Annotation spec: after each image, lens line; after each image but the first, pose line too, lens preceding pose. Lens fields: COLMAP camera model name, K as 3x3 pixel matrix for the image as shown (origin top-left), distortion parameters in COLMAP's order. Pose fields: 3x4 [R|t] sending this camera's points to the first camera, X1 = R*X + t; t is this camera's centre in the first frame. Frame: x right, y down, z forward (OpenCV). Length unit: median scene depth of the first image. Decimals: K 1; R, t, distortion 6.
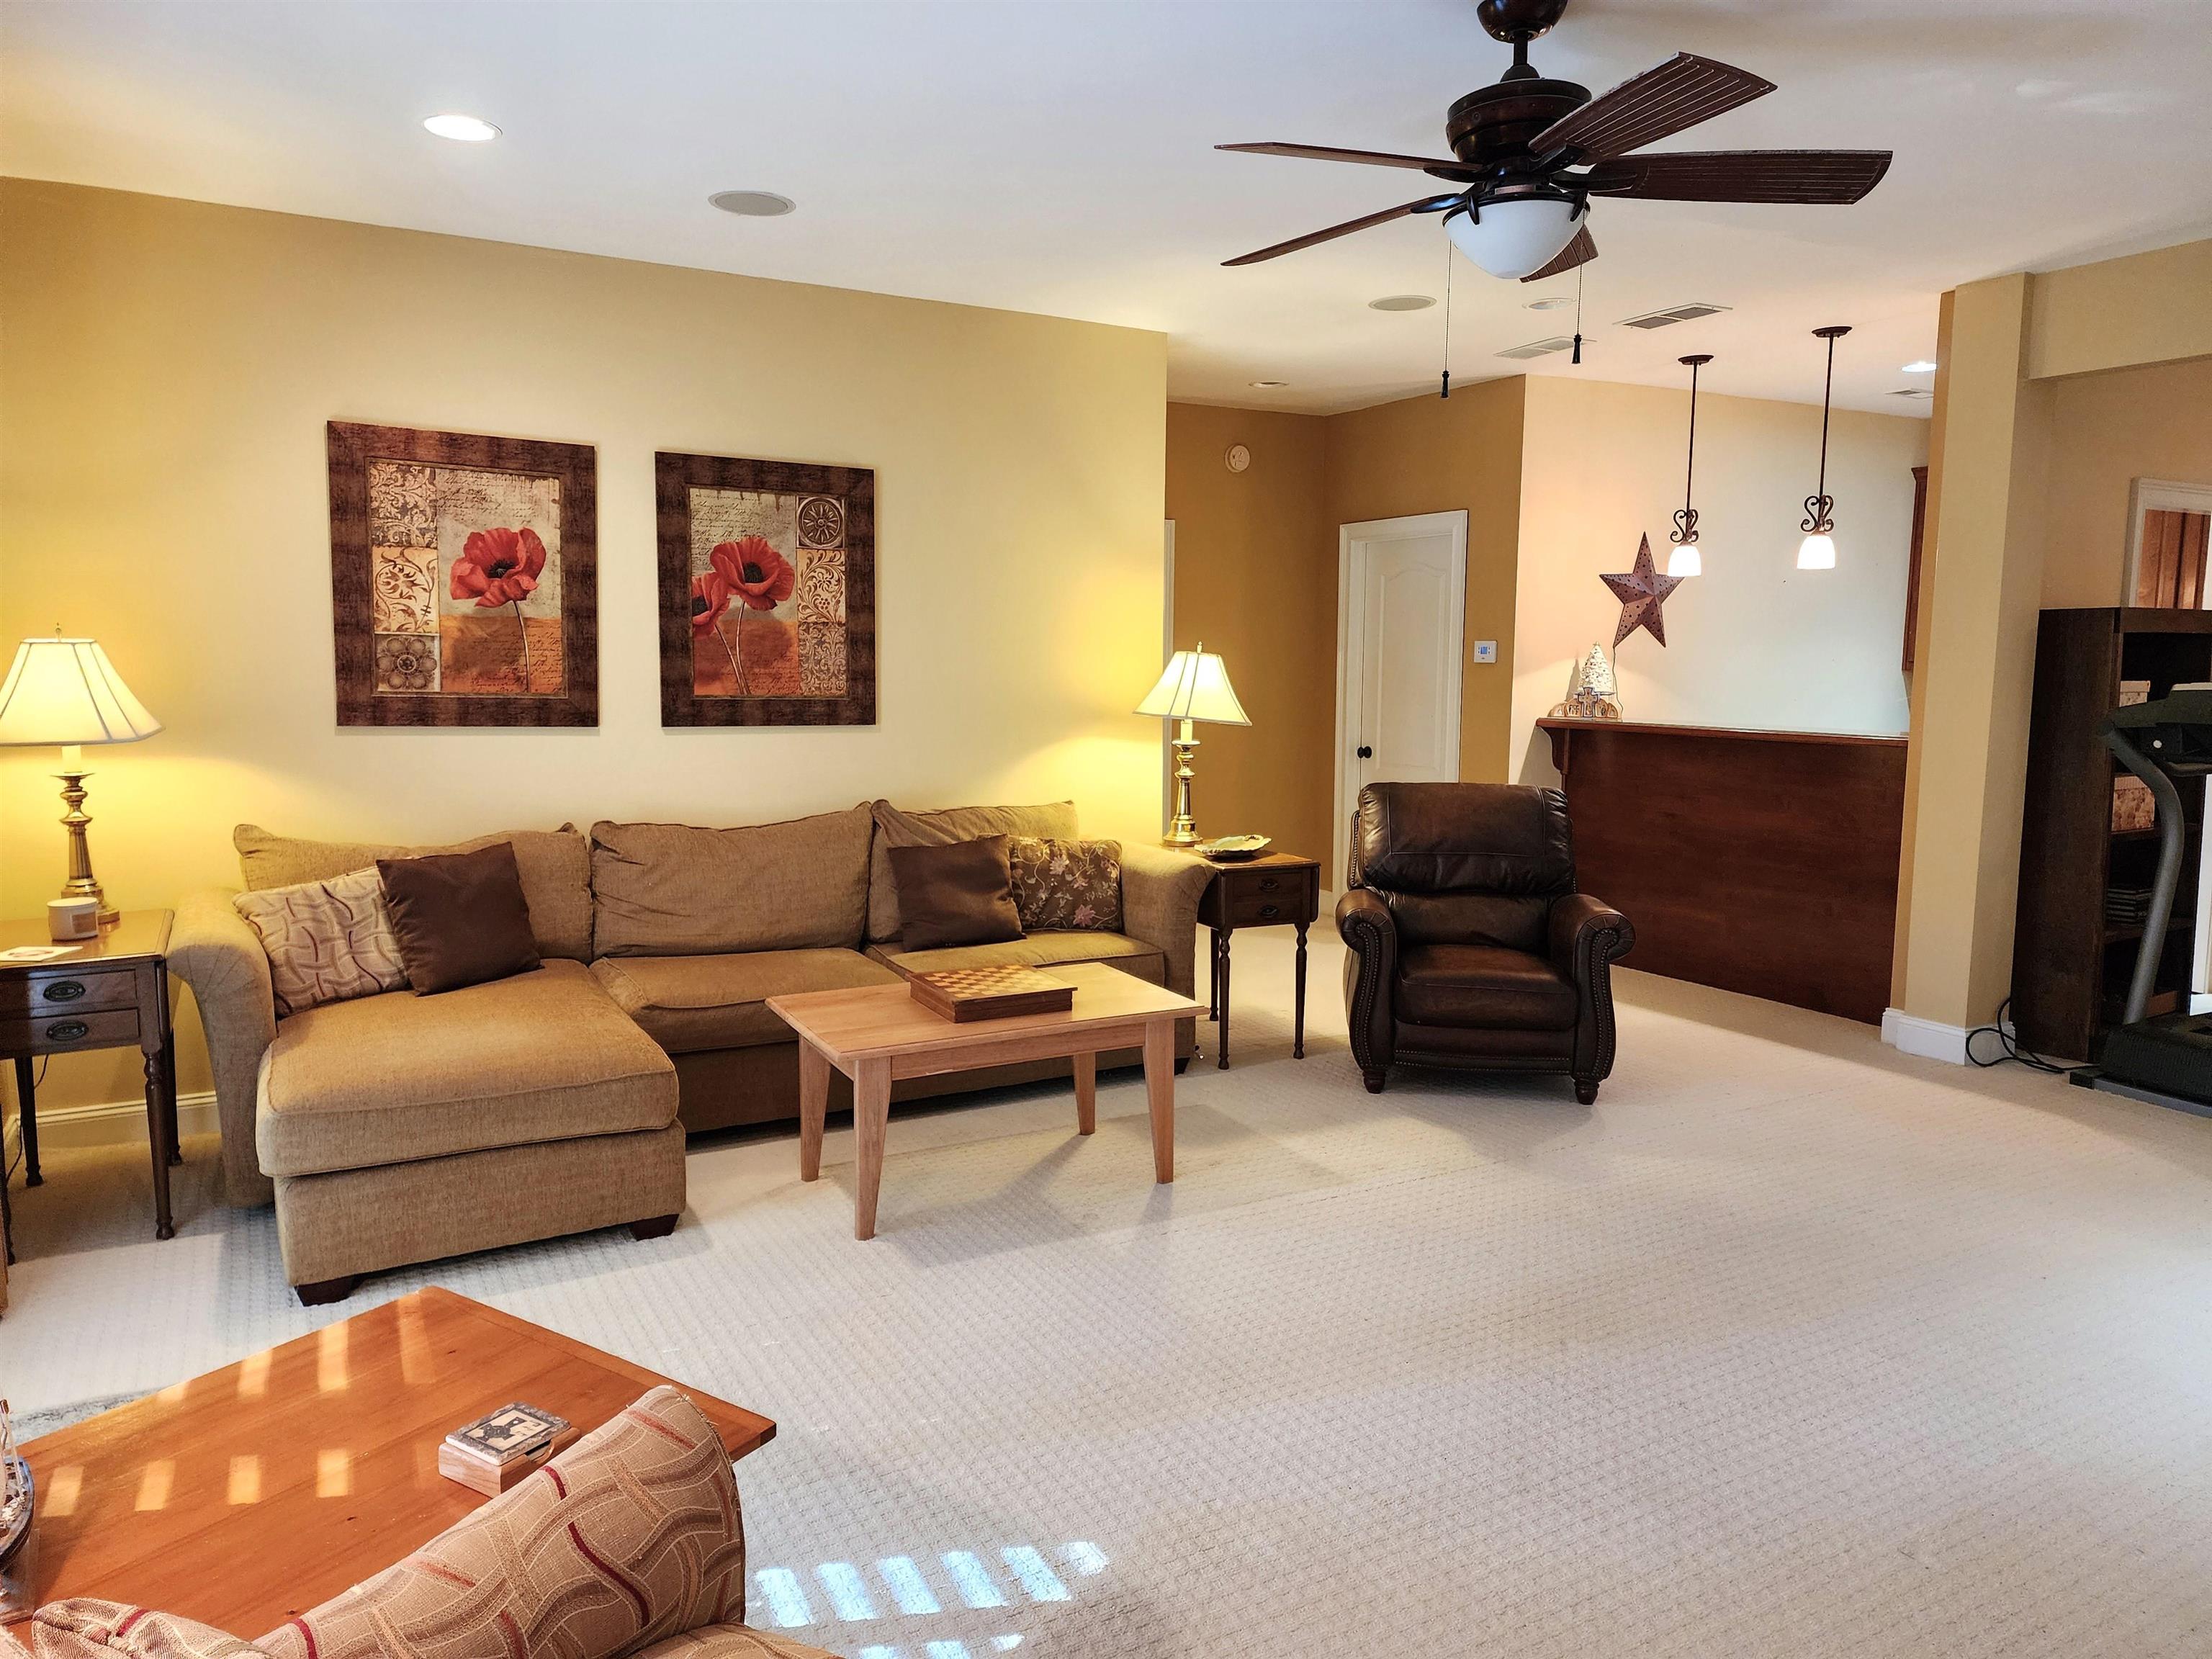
lens RADIAL K [[1531.0, 0, 1110.7], [0, 1531.0, 819.3], [0, 0, 1]] dist [0.058181, -0.065436]
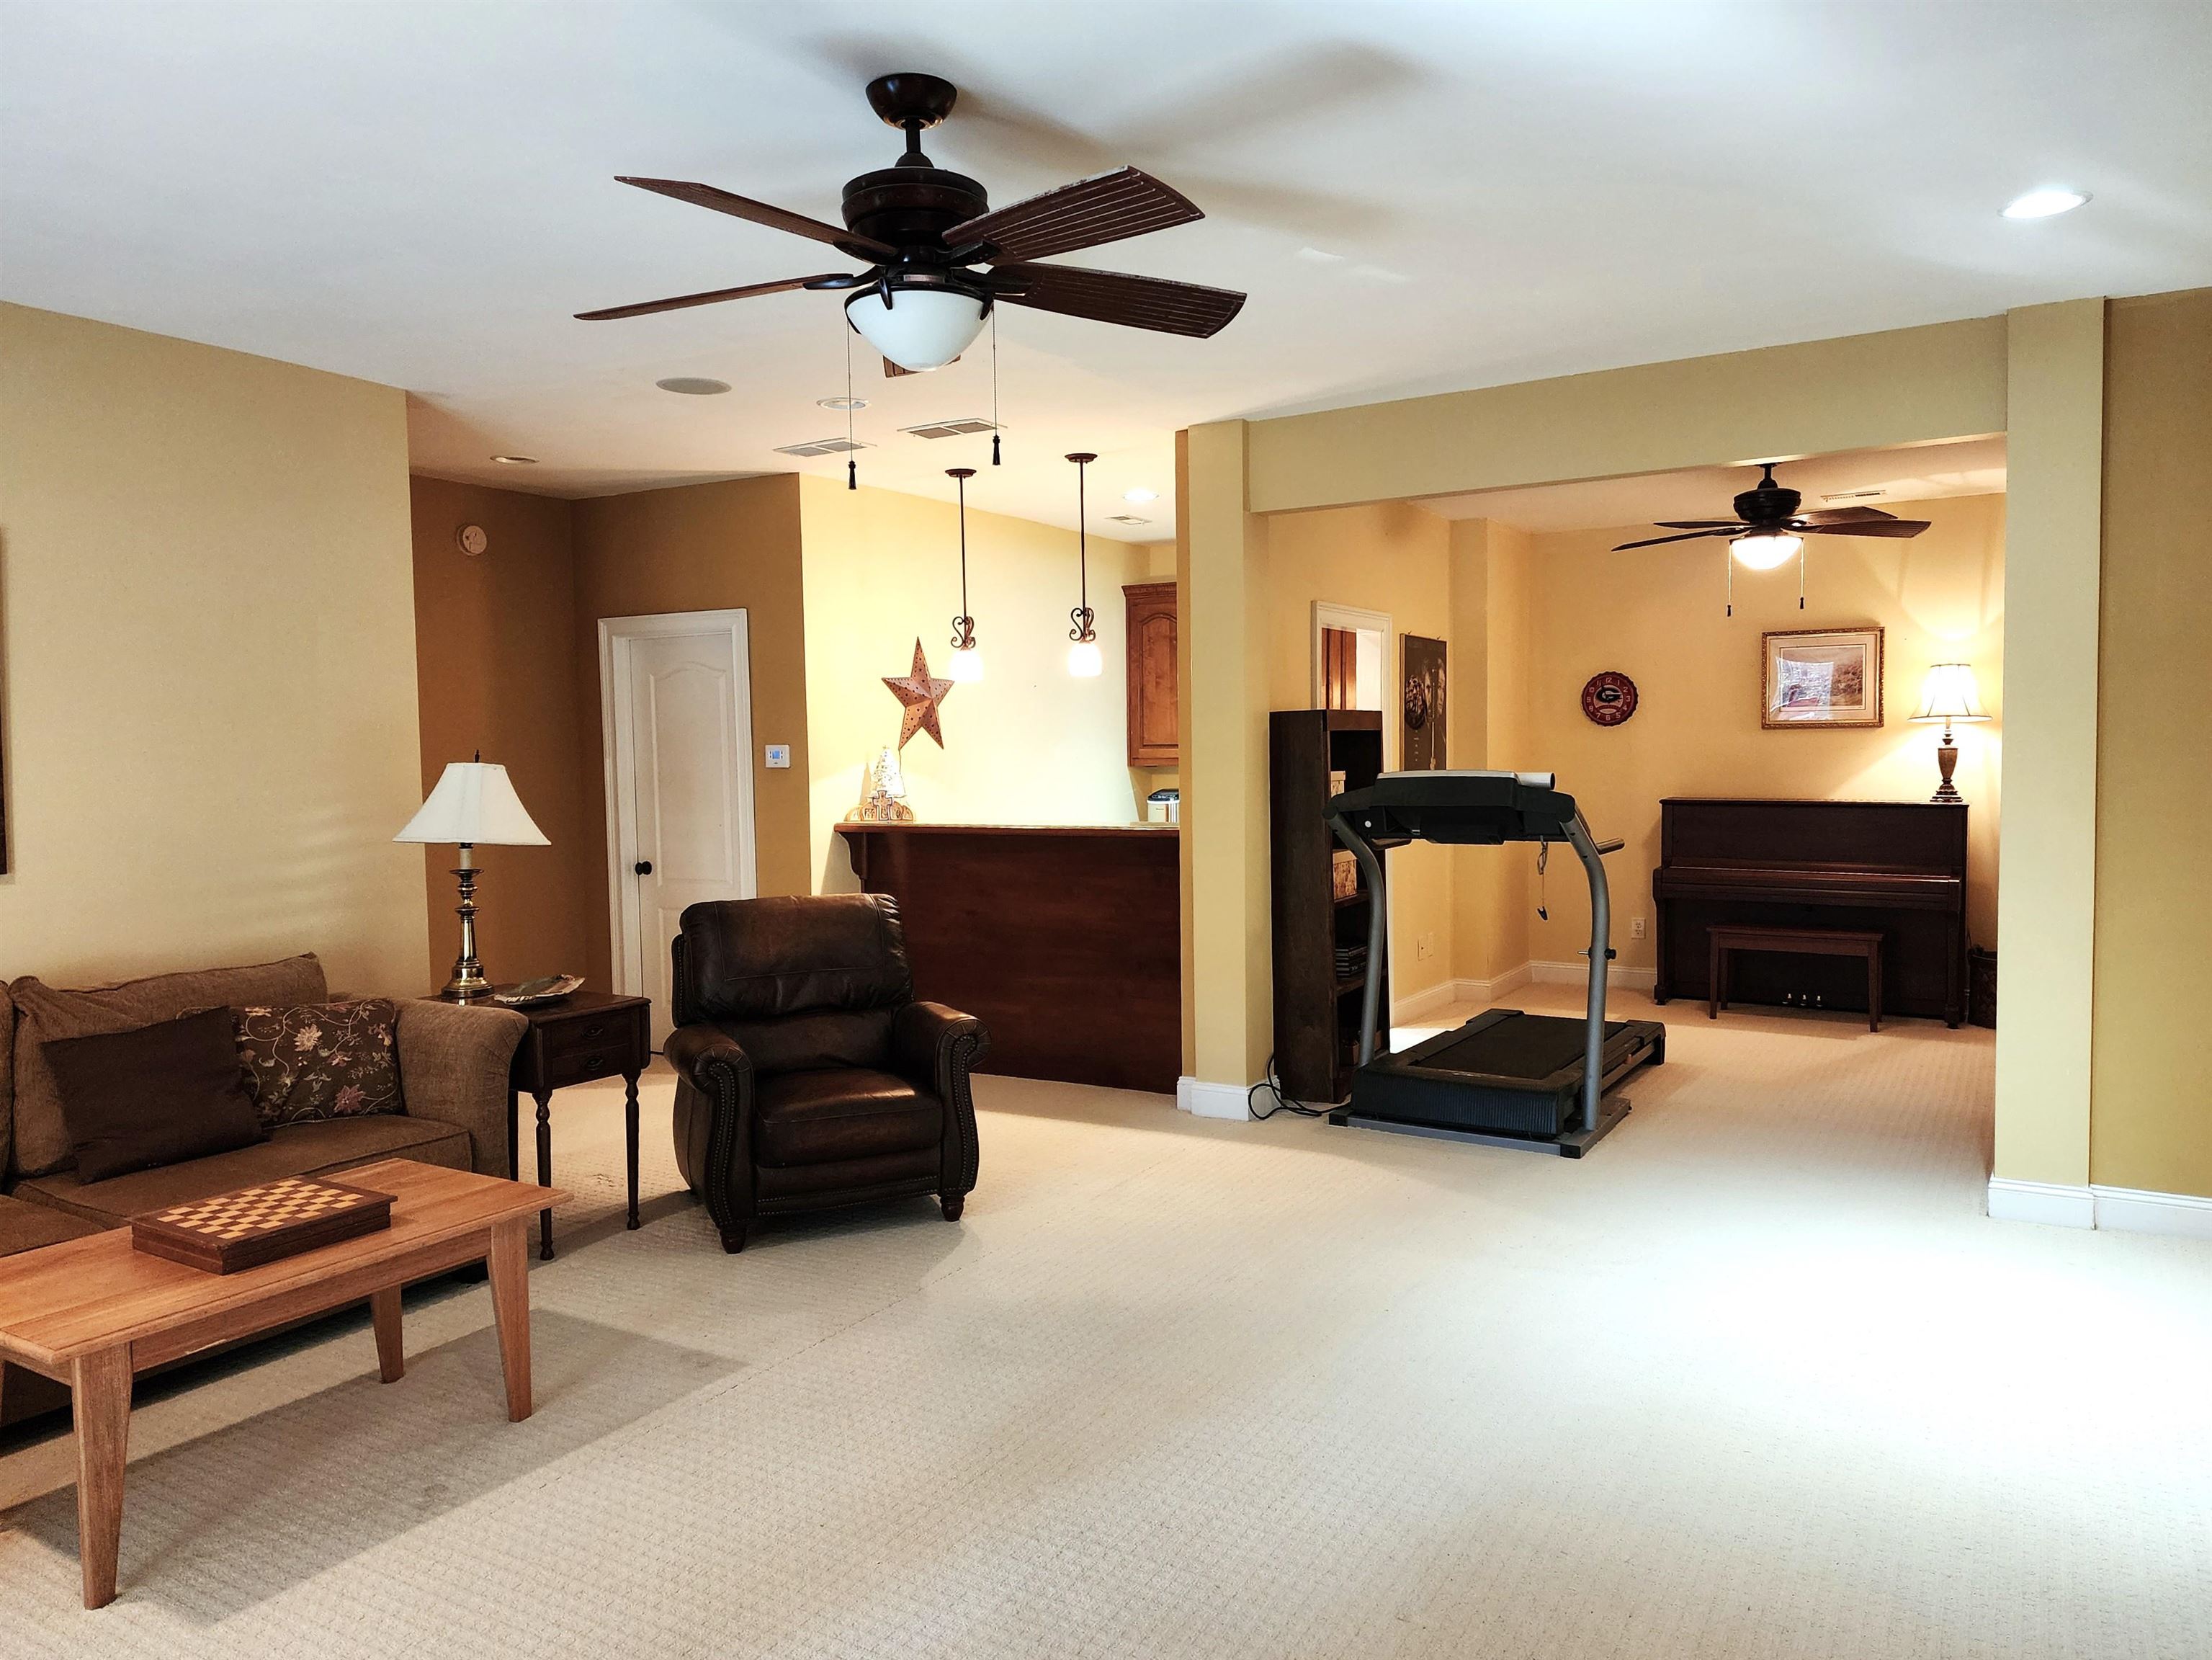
lens RADIAL K [[1531.2, 0, 1101.3], [0, 1531.2, 817.3], [0, 0, 1]] dist [0.058181, -0.065436]
pose [[0.847858, -0.043675, 0.528421, -0.108451], [0.077758, 0.996069, -0.042437, -0.018716], [-0.524490, 0.077069, 0.847921, 0.108485]]
